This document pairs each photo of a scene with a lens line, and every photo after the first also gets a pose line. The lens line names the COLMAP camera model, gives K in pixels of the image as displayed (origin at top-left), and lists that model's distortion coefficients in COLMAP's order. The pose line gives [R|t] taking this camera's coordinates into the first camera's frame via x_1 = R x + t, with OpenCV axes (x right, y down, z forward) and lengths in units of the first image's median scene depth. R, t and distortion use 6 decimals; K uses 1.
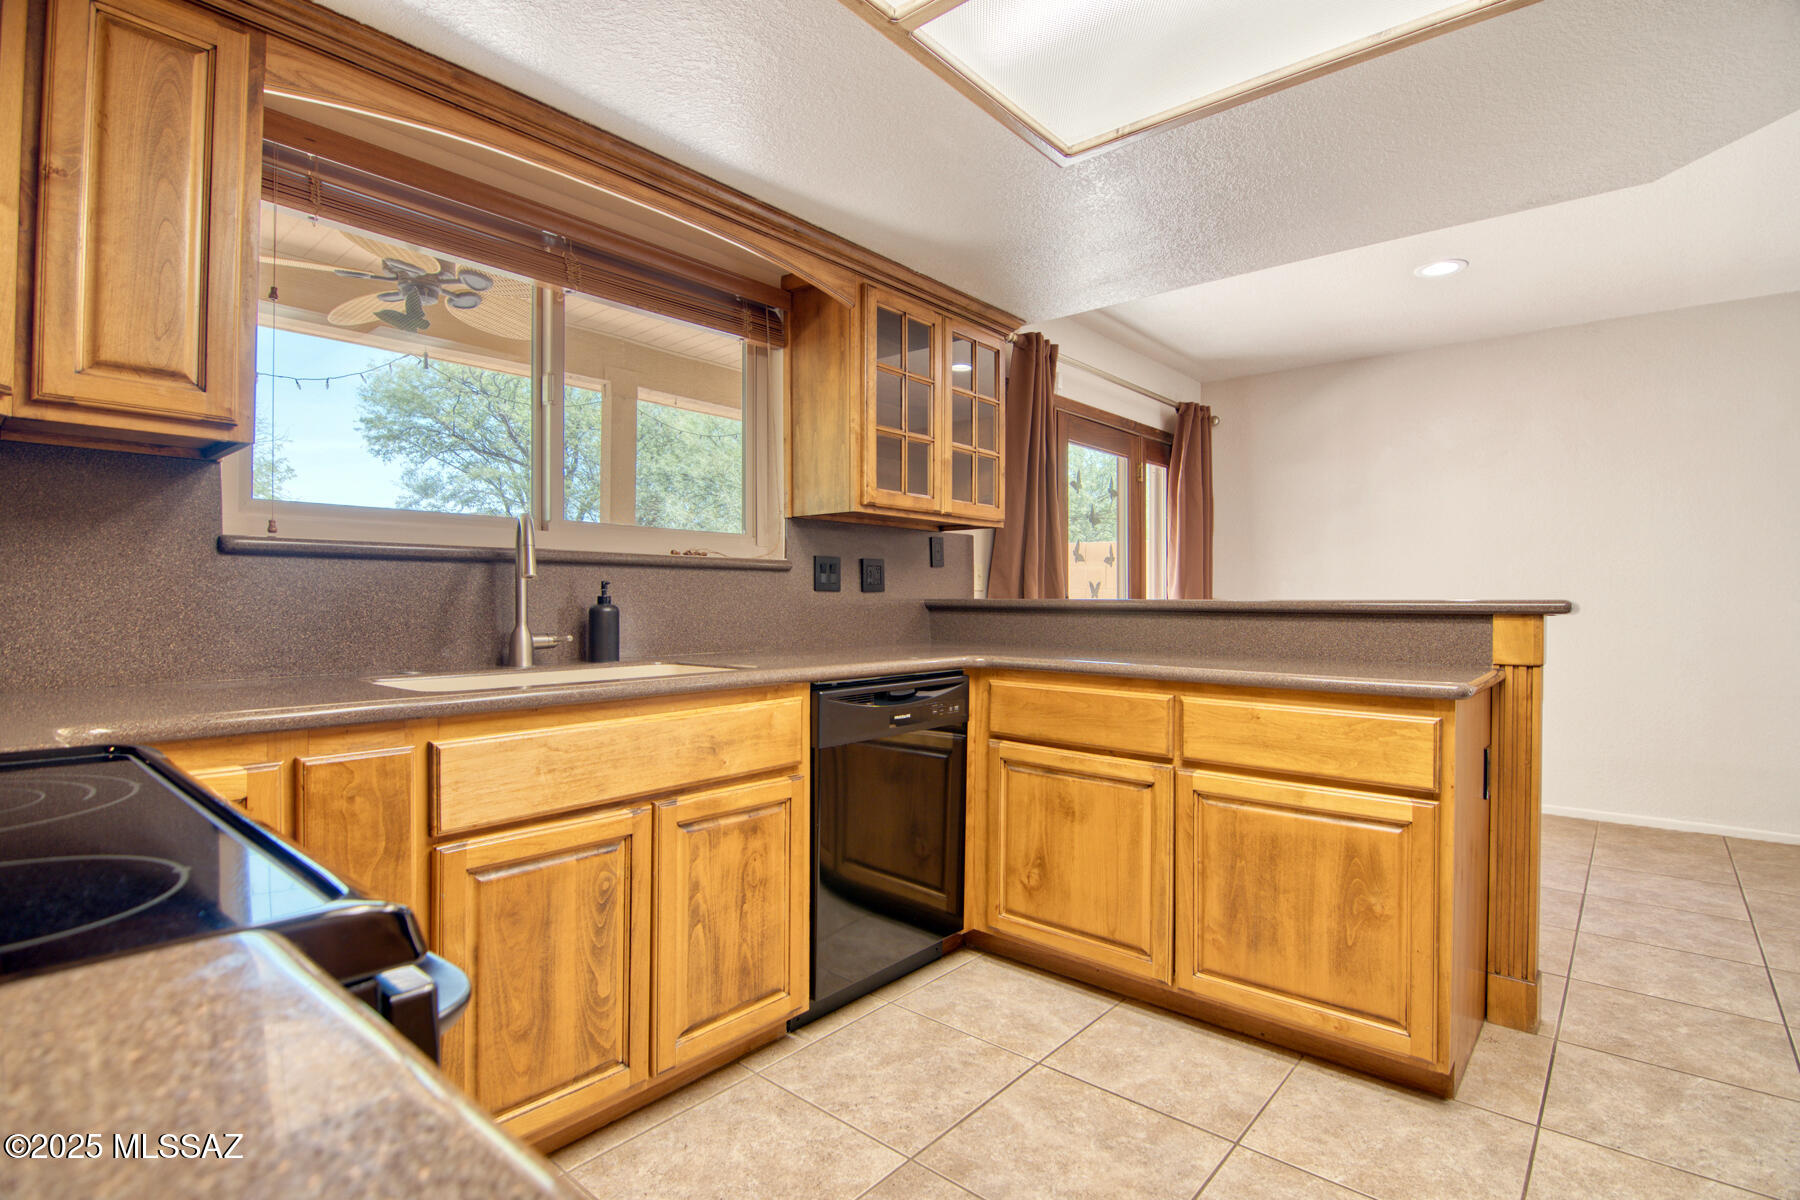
lens RADIAL K [[868.0, 0, 903.6], [0, 868.0, 600.2], [0, 0, 1]] dist [-0.005795, -0.008409]
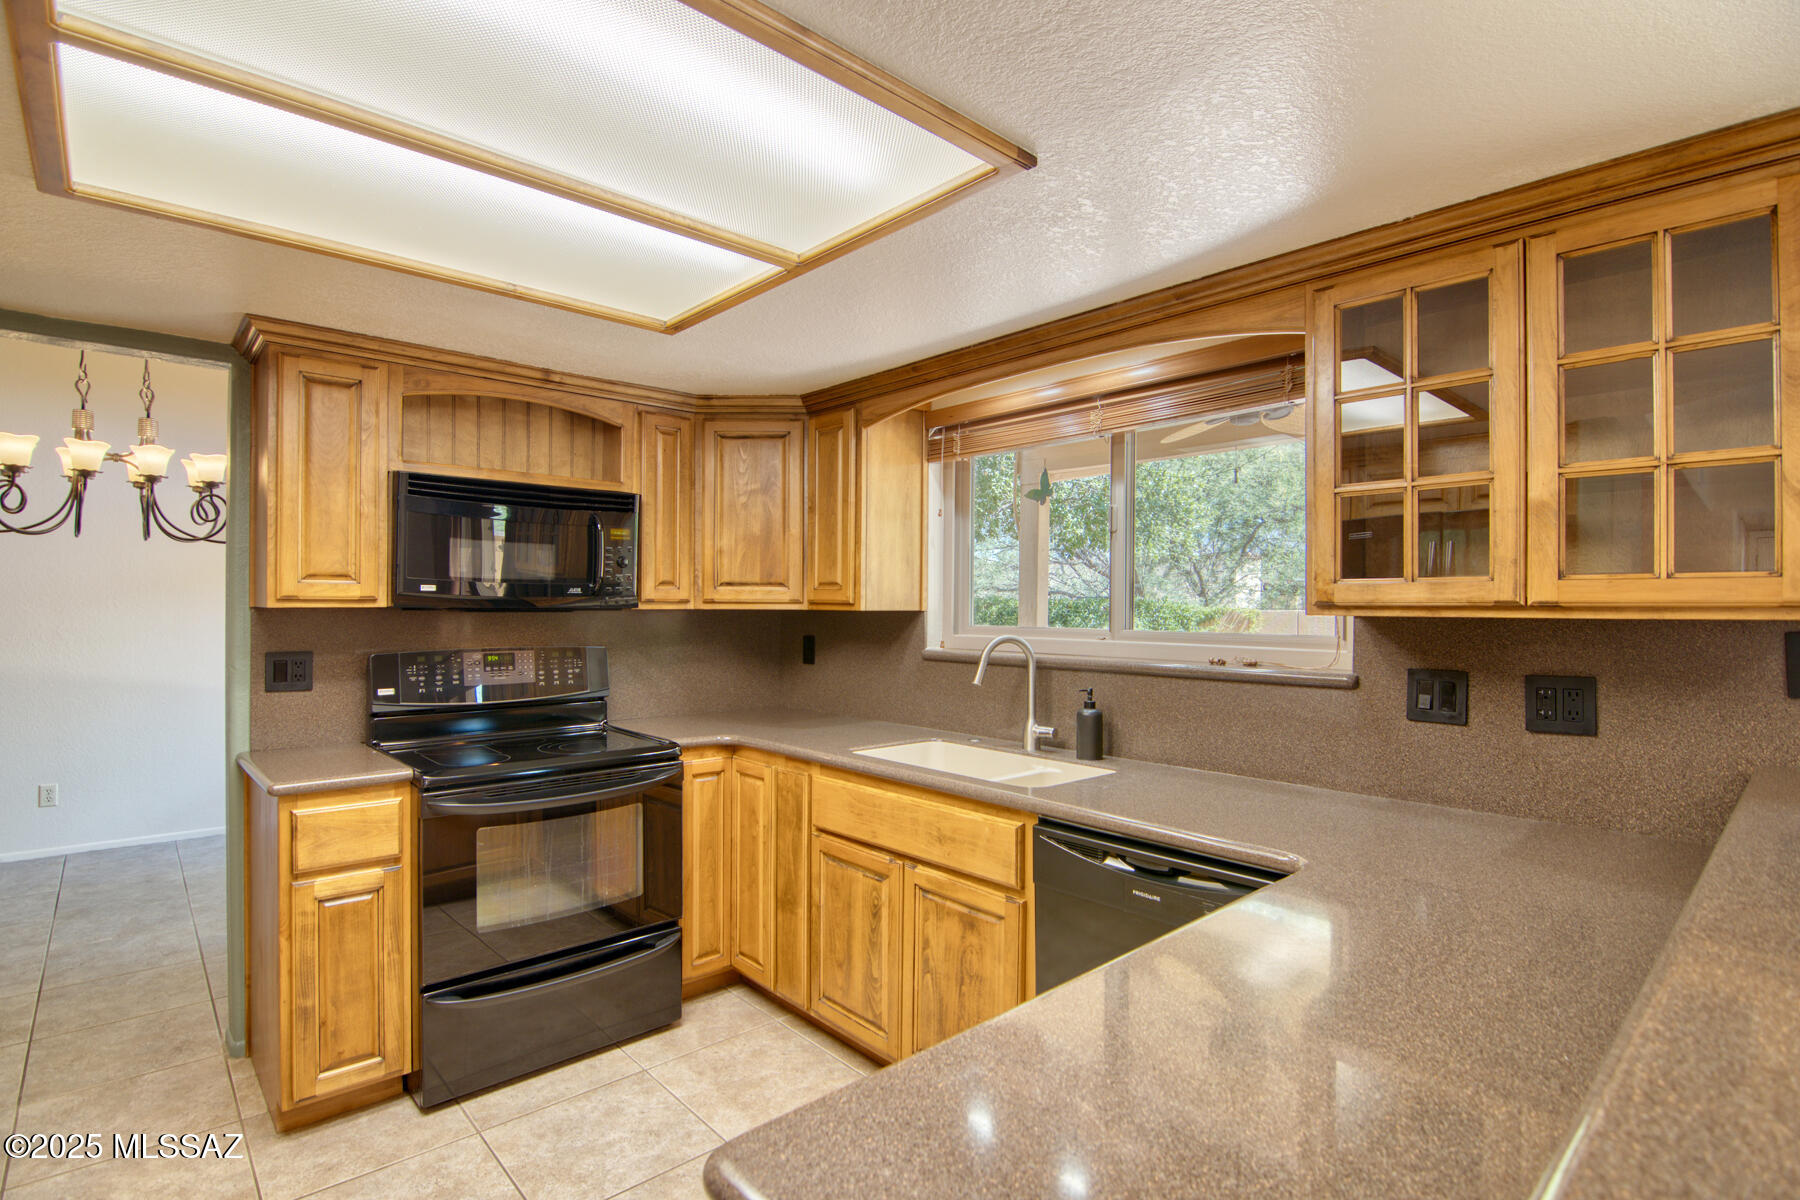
lens RADIAL K [[868.0, 0, 903.6], [0, 868.0, 600.2], [0, 0, 1]] dist [-0.005795, -0.008409]
pose [[-0.123258, -0.010339, -0.992321, 0.751521], [-0.007818, 0.999925, -0.009447, -0.114214], [0.992344, 0.006593, -0.123329, 0.823429]]
